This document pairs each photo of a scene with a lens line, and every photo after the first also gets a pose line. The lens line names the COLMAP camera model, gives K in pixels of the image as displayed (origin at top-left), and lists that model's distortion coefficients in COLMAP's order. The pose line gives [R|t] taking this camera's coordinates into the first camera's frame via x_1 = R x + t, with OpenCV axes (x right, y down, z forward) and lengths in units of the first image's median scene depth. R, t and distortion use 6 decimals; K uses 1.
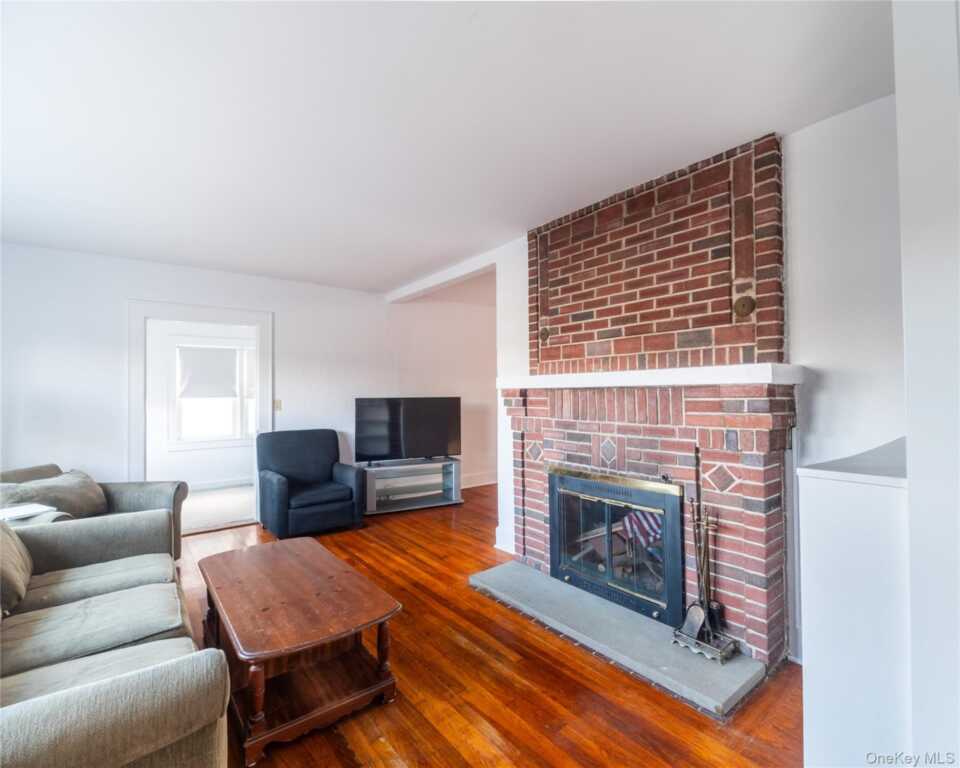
lens RADIAL K [[466.8, 0, 482.5], [0, 466.8, 388.8], [0, 0, 1]] dist [0.001294, 0.000095]
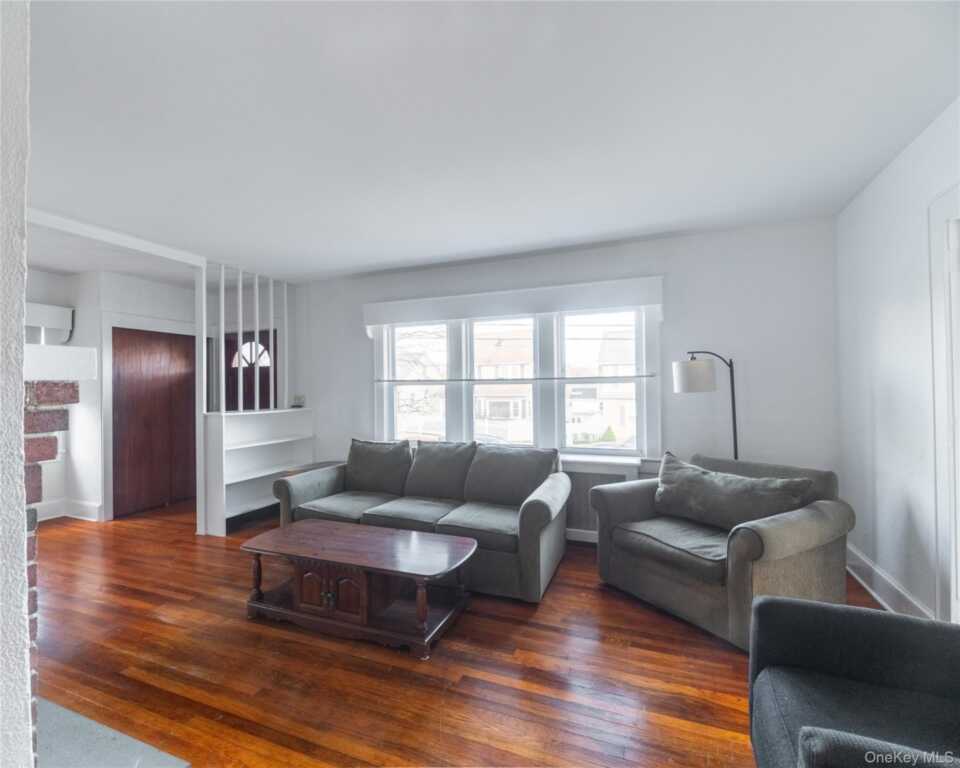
lens RADIAL K [[466.8, 0, 477.7], [0, 466.8, 386.8], [0, 0, 1]] dist [0.001294, 0.000095]
pose [[-0.851099, 0.008710, -0.524933, -0.041005], [0.021321, 0.999611, -0.017984, 0.025739], [0.524572, -0.026498, -0.850954, 2.178414]]
